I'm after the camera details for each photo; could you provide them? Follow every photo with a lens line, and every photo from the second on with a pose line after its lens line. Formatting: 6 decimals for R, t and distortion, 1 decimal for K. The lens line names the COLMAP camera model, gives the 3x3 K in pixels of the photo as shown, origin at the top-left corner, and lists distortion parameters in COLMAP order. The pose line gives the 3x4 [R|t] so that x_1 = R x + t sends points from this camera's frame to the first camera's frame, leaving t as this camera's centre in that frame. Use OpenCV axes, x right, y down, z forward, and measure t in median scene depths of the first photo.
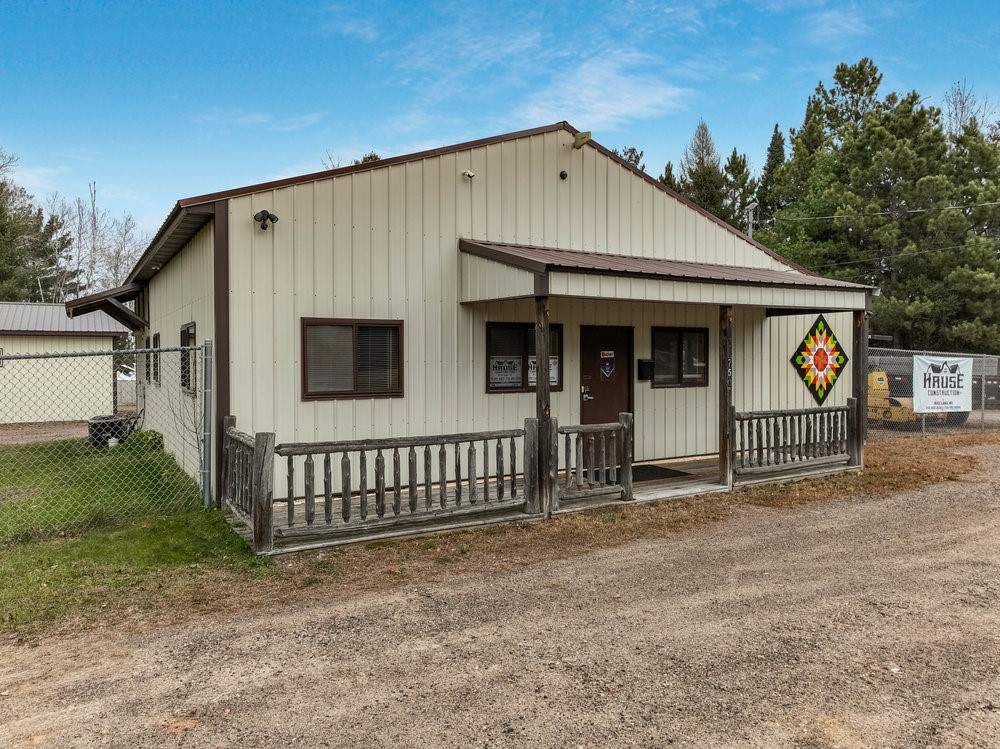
lens RADIAL K [[701.7, 0, 500.0], [0, 701.7, 374.5], [0, 0, 1]] dist [0.060914, -0.000046]
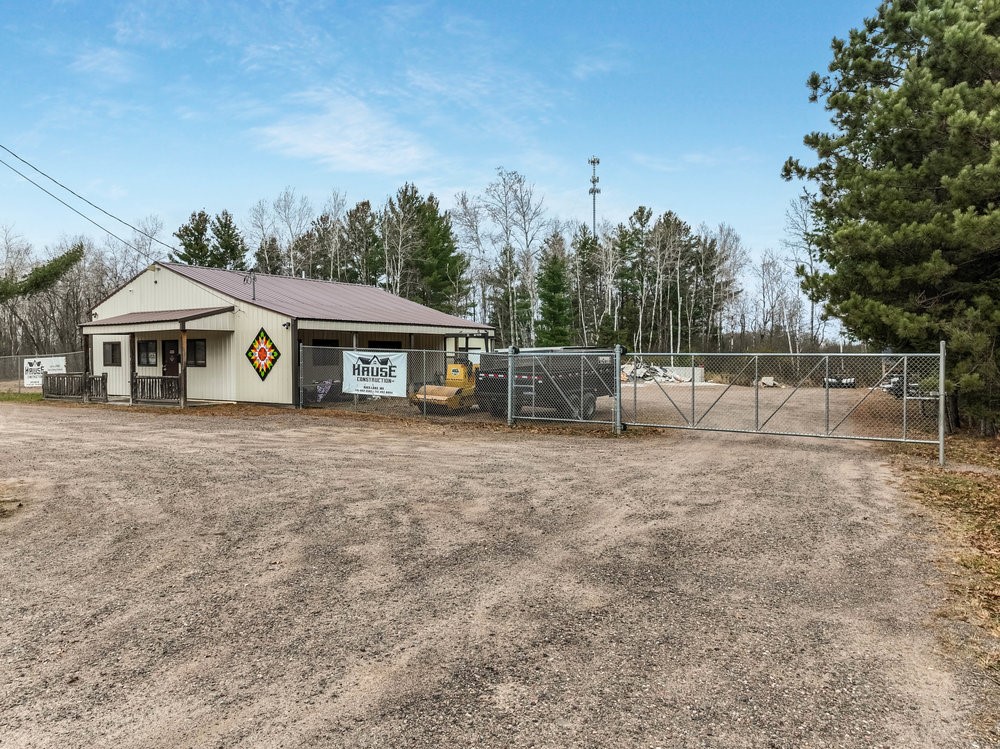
lens RADIAL K [[705.4, 0, 500.0], [0, 705.4, 374.5], [0, 0, 1]] dist [0.004811, 0.005053]
pose [[0.420100, 0.028187, -0.907040, 2.255074], [-0.016535, 0.999589, 0.023405, -0.021301], [0.907327, 0.005166, 0.420393, 0.811765]]
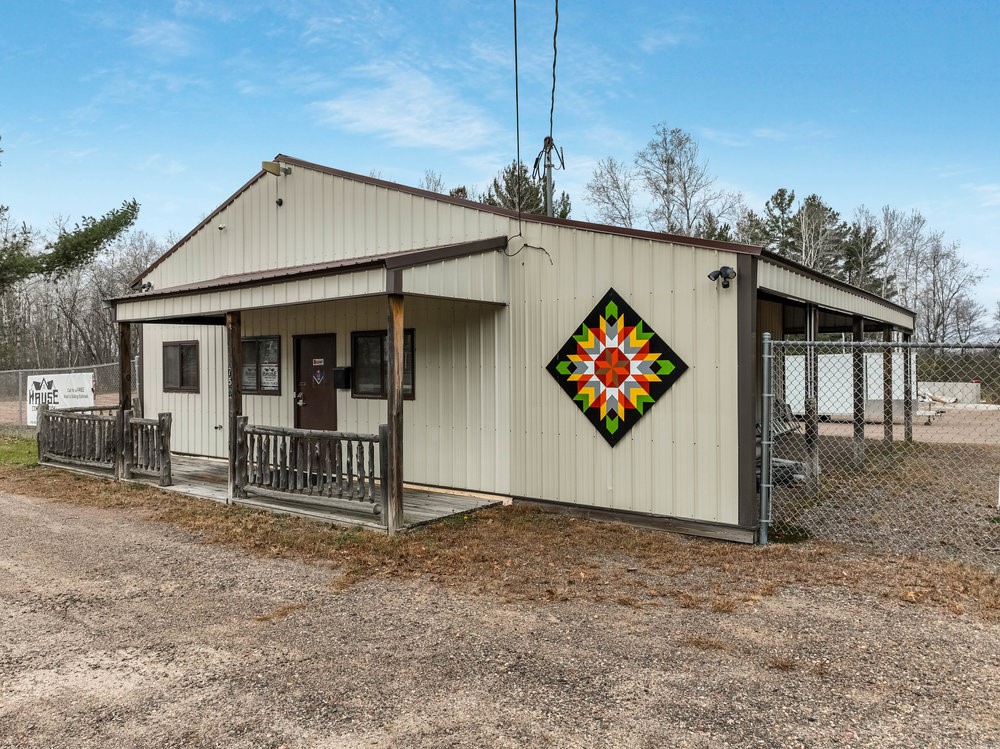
lens RADIAL K [[705.4, 0, 500.0], [0, 705.4, 374.5], [0, 0, 1]] dist [0.004811, 0.005053]
pose [[0.357495, 0.013815, -0.933813, 0.968272], [-0.014818, 0.999849, 0.009119, -0.019136], [0.933797, 0.010577, 0.357646, 0.713359]]
